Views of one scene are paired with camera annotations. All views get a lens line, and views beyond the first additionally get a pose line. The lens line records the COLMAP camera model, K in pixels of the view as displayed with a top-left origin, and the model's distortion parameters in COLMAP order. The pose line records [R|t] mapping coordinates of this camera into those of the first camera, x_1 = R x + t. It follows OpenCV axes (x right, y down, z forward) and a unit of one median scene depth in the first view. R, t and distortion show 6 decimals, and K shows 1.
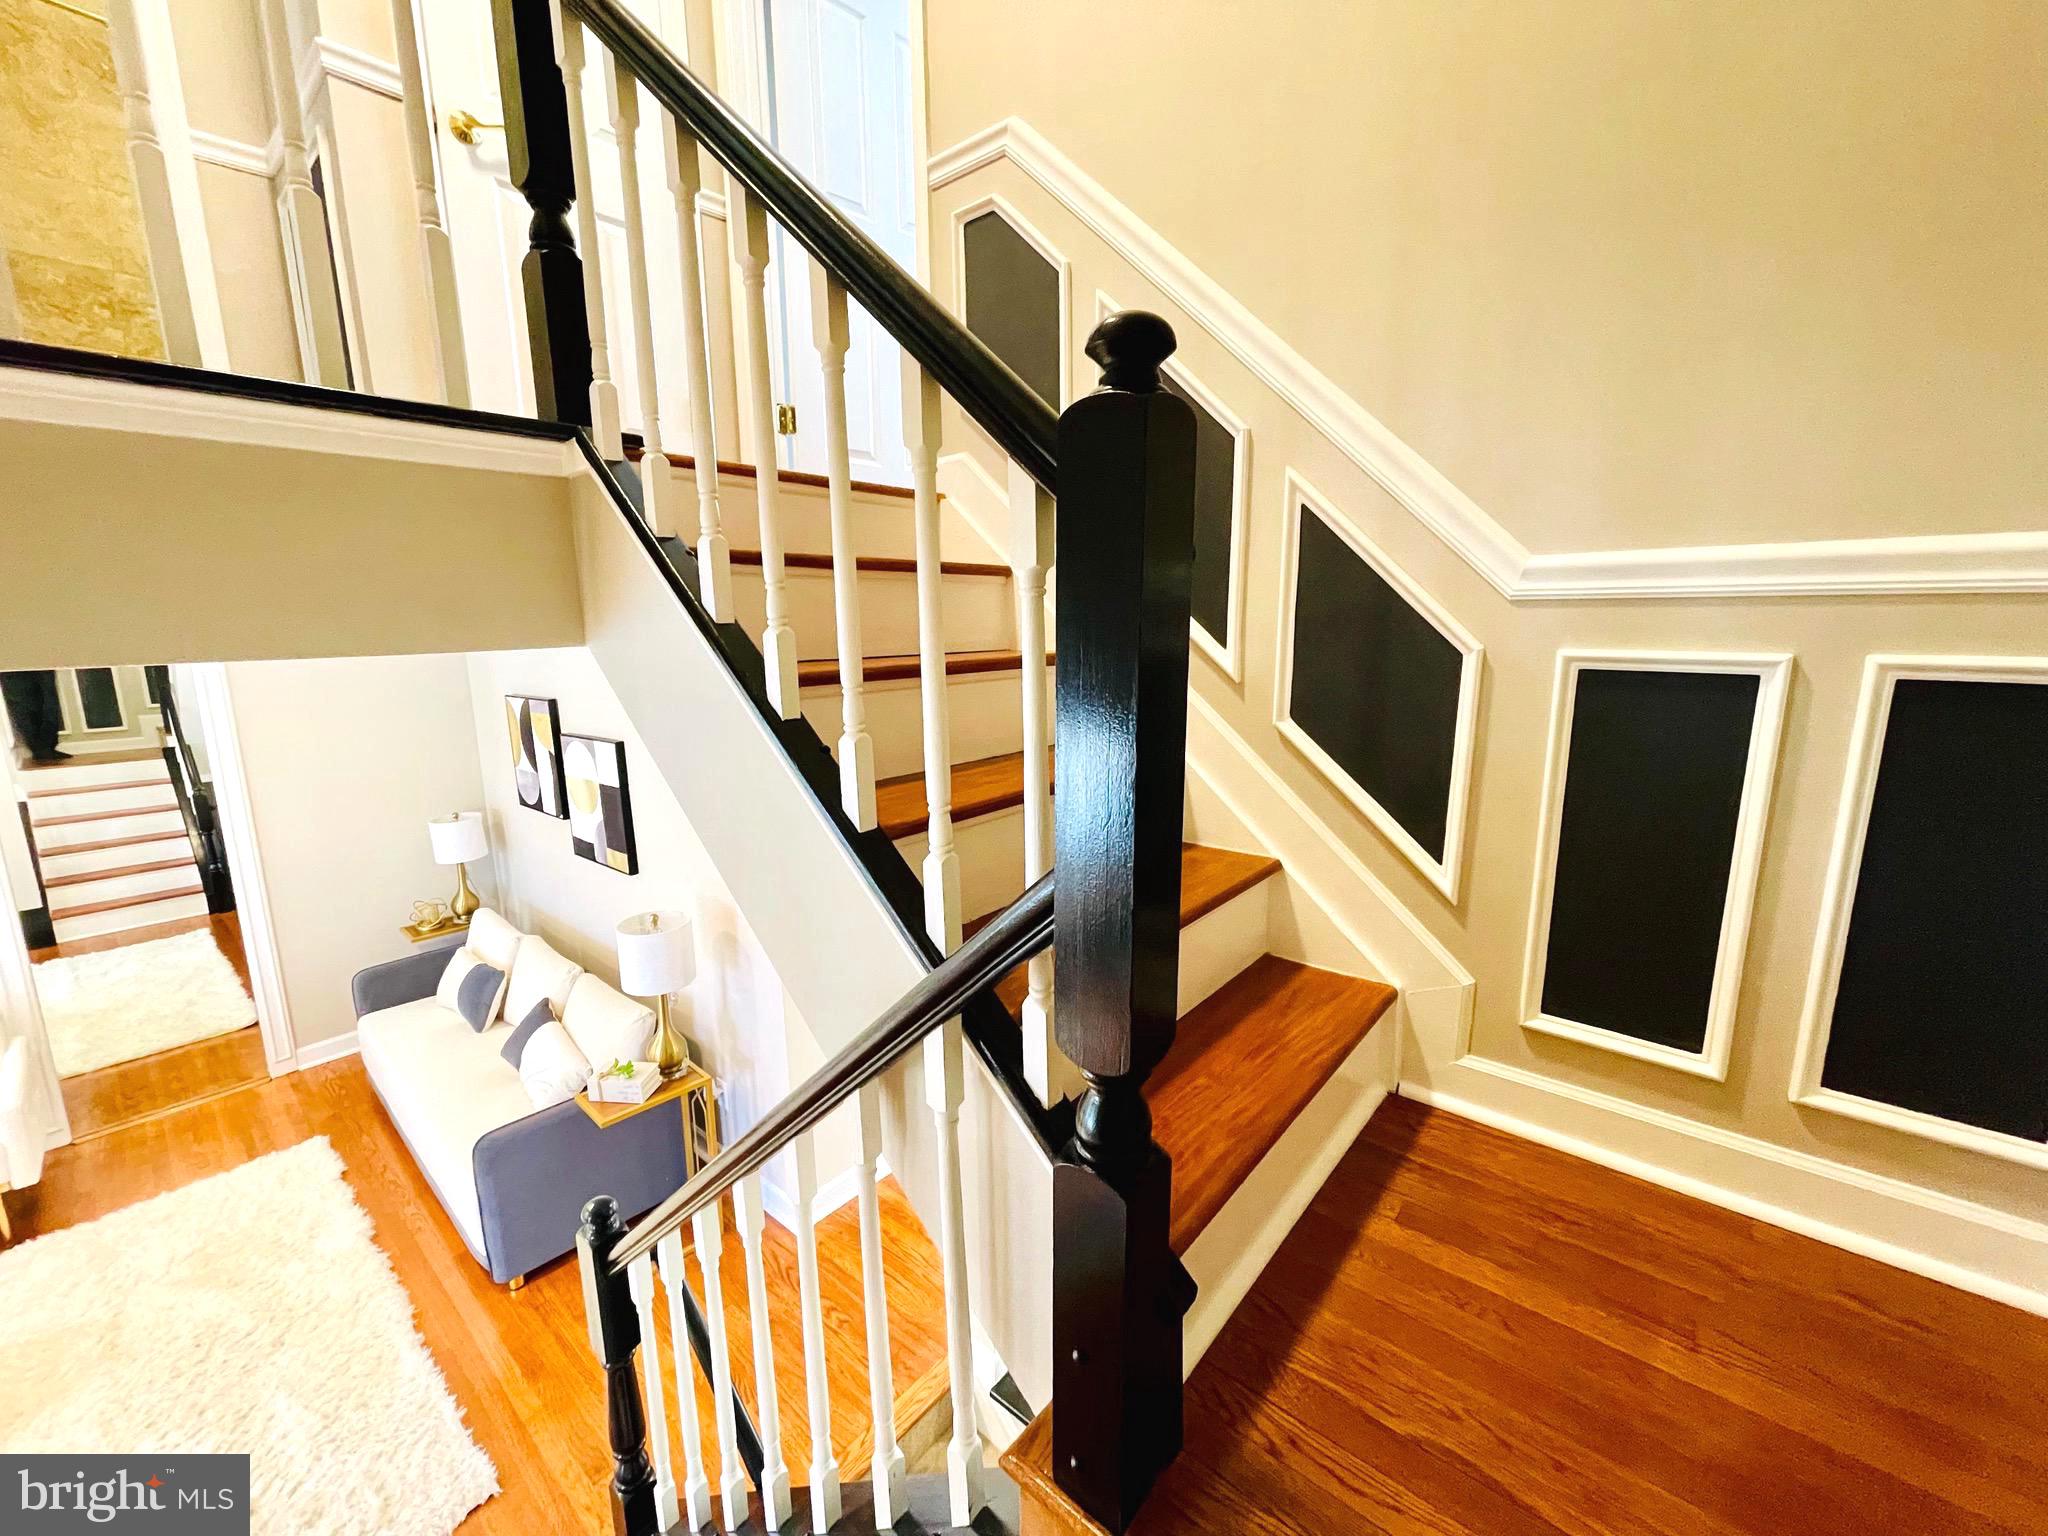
lens RADIAL K [[830.3, 0, 1026.5], [0, 830.3, 767.5], [0, 0, 1]] dist [-0.002331, 0.000878]
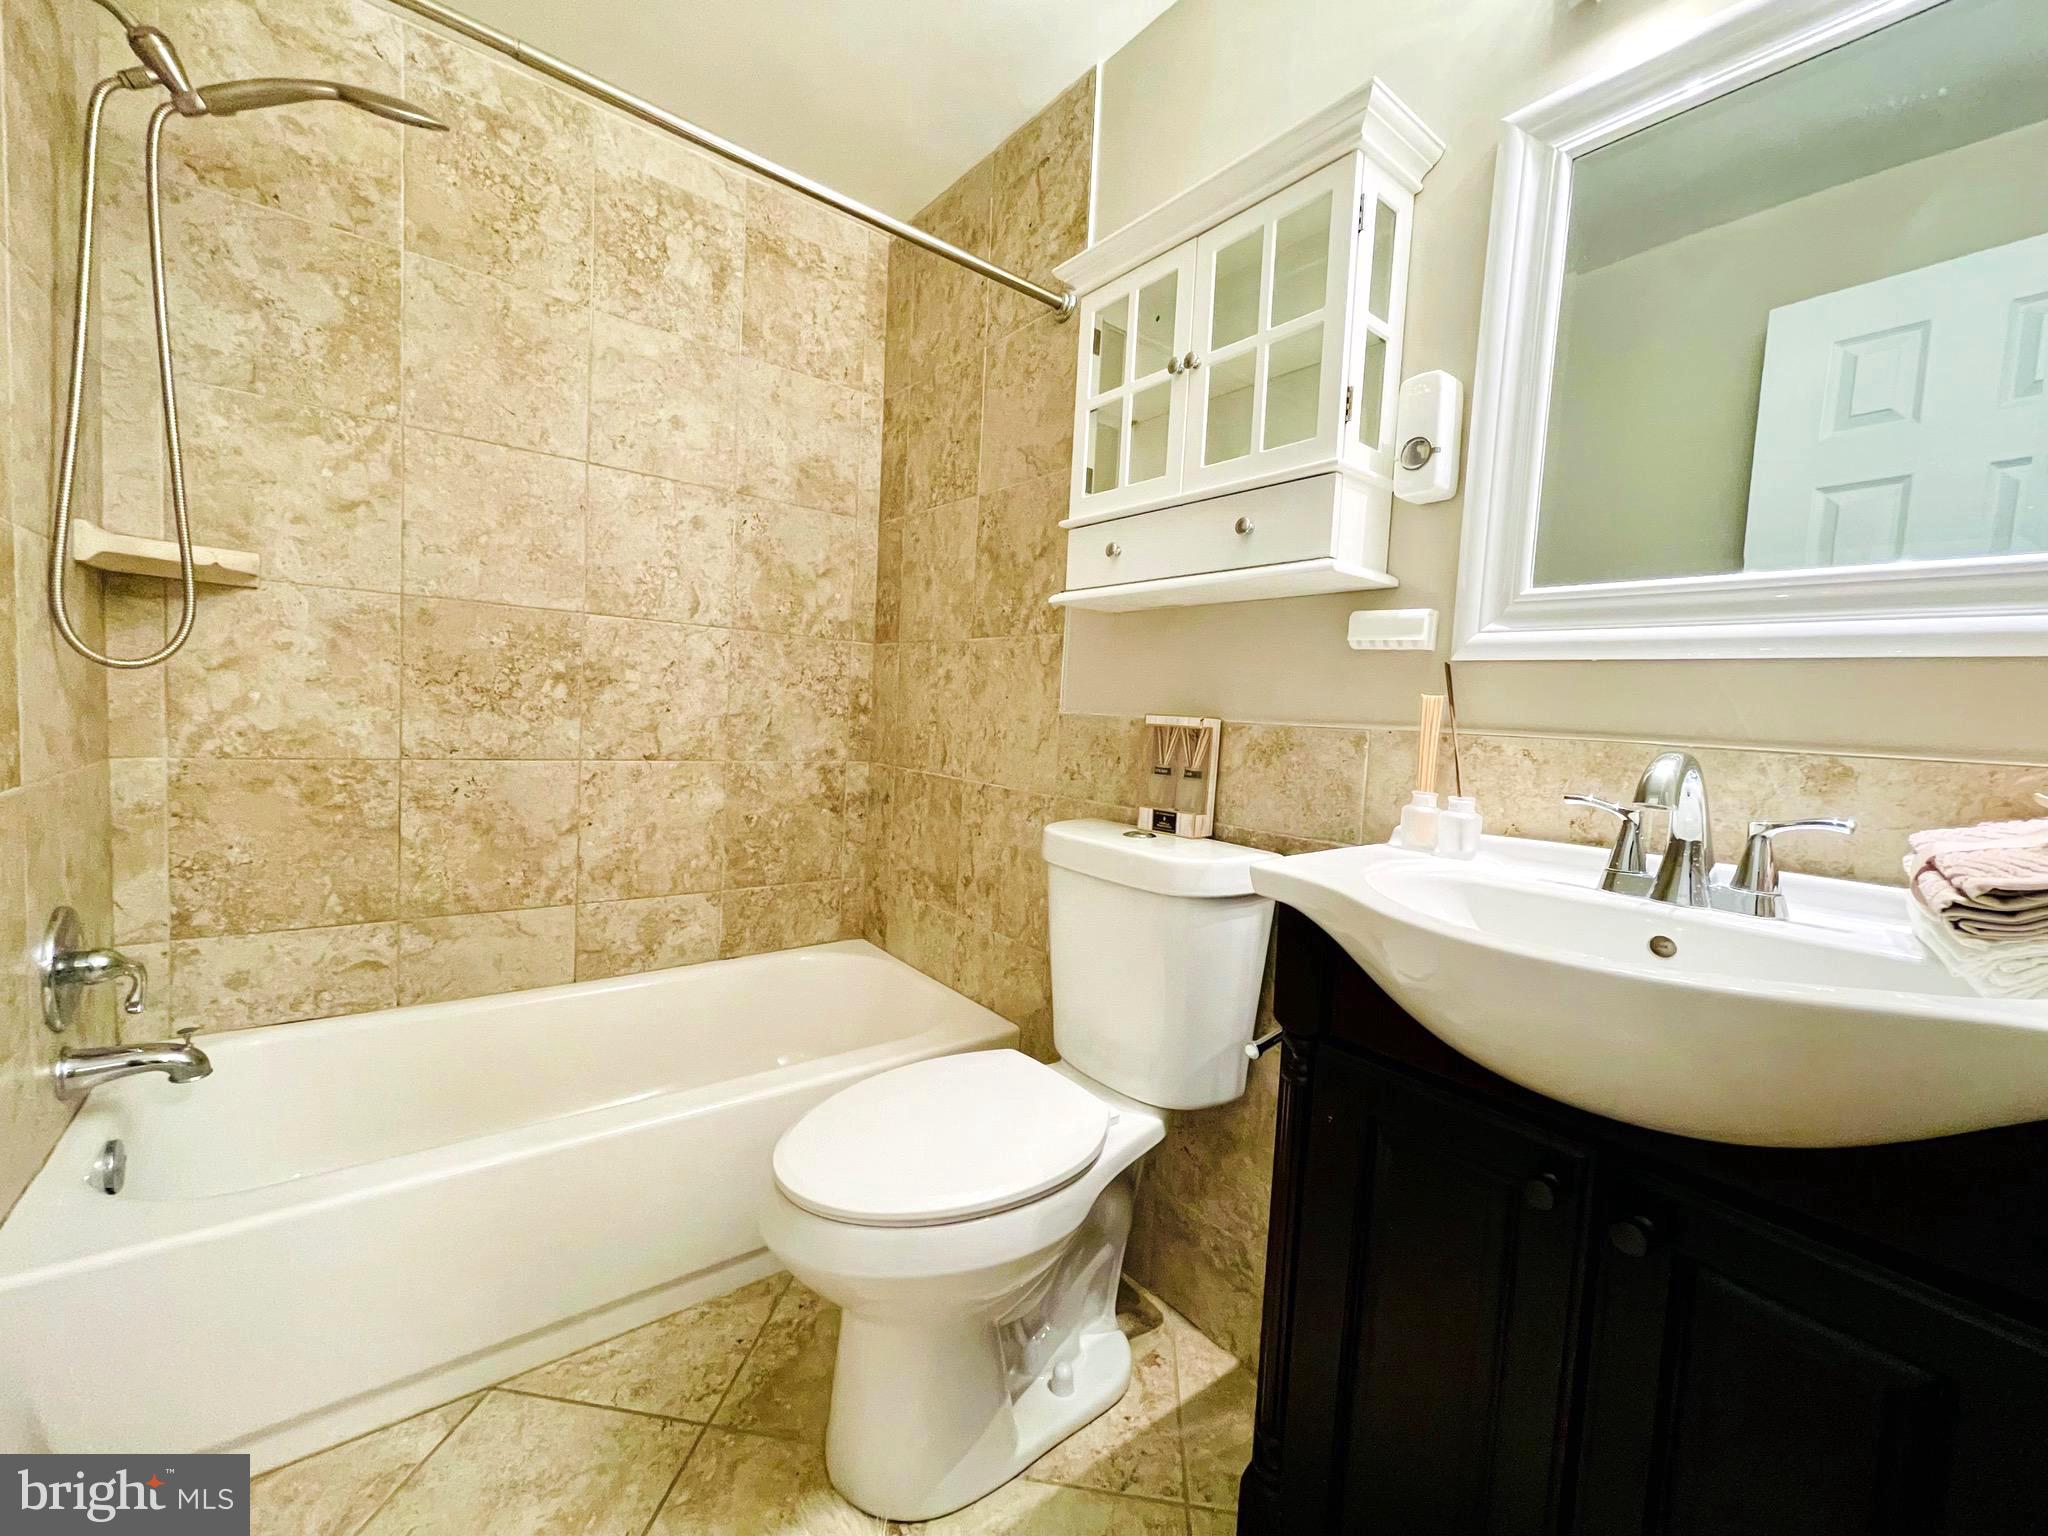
lens RADIAL K [[830.3, 0, 1021.0], [0, 830.3, 765.7], [0, 0, 1]] dist [-0.002331, 0.000878]
pose [[0.979567, 0.072150, -0.187730, -0.733984], [-0.094939, 0.988775, -0.115374, -0.471933], [0.177298, 0.130840, 0.975421, 0.557856]]
